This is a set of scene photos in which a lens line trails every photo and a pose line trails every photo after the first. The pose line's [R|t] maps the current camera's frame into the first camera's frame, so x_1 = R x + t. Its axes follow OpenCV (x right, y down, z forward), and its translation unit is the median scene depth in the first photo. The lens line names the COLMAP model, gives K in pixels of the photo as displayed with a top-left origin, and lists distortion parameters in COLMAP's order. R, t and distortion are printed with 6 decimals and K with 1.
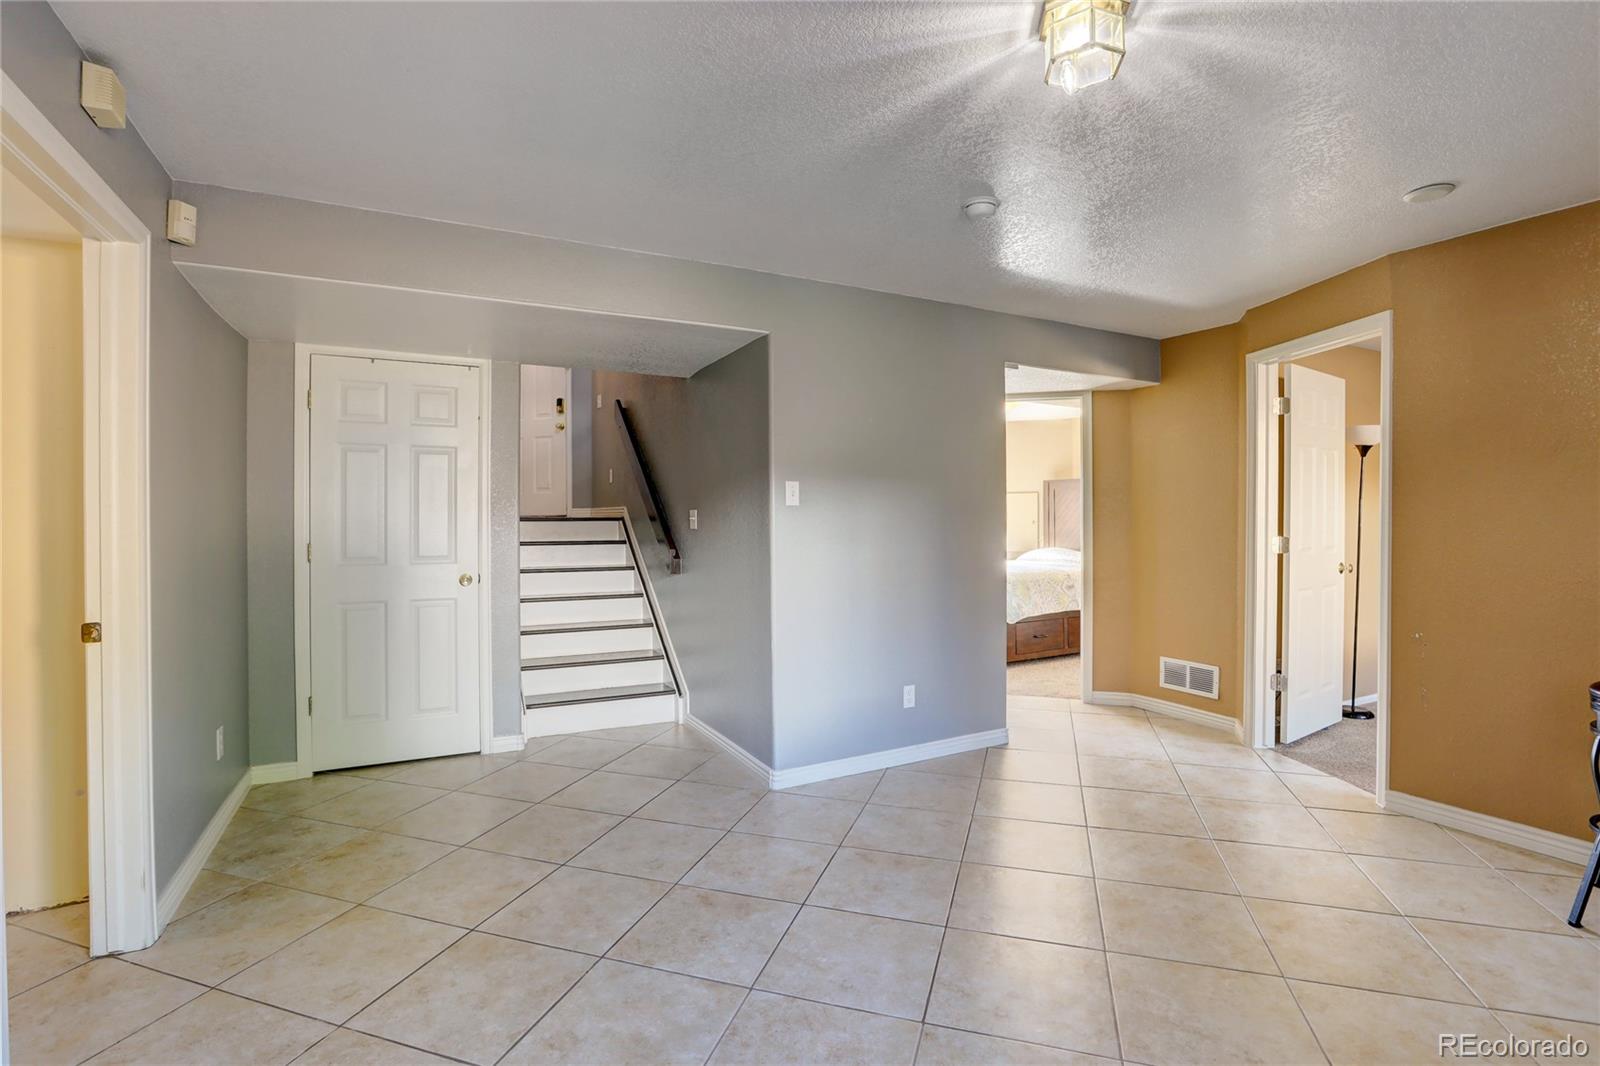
lens RADIAL K [[738.5, 0, 800.4], [0, 738.5, 523.2], [0, 0, 1]] dist [-0.039719, 0.013508]
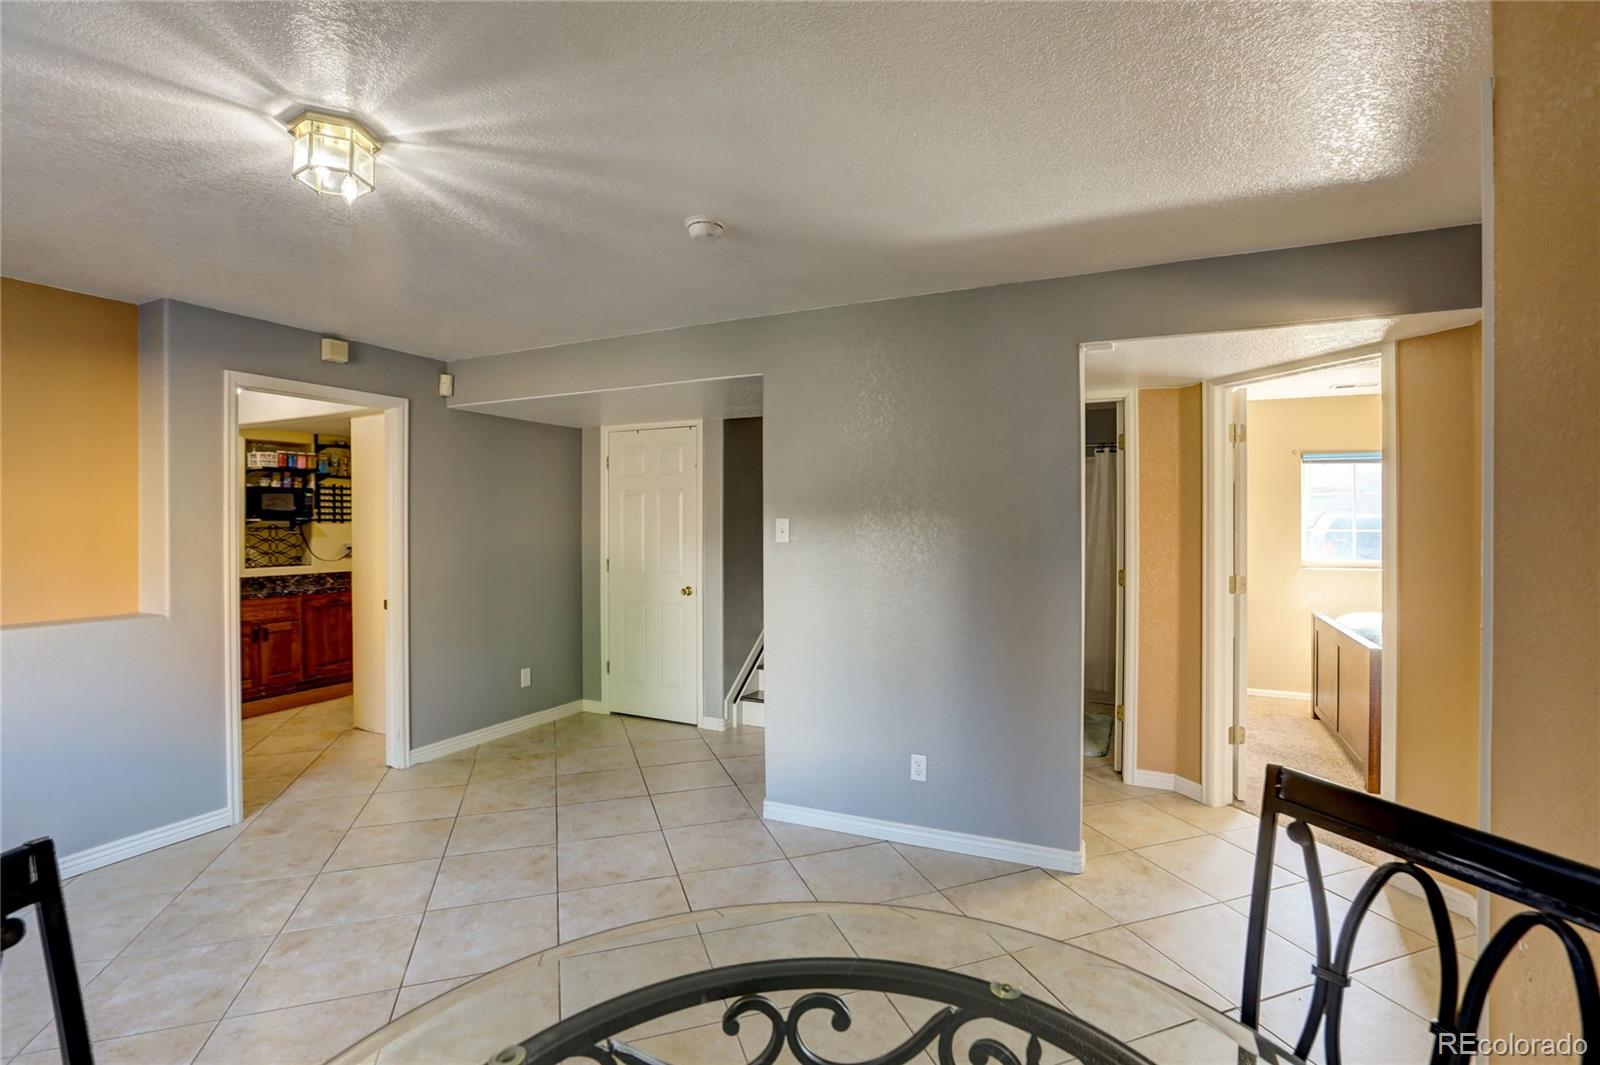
lens RADIAL K [[738.5, 0, 803.2], [0, 738.5, 525.0], [0, 0, 1]] dist [-0.039719, 0.013508]
pose [[0.605131, 0.005093, -0.796109, 0.773762], [-0.004897, 0.999984, 0.002675, -0.048279], [0.796111, 0.002280, 0.605147, 0.397017]]
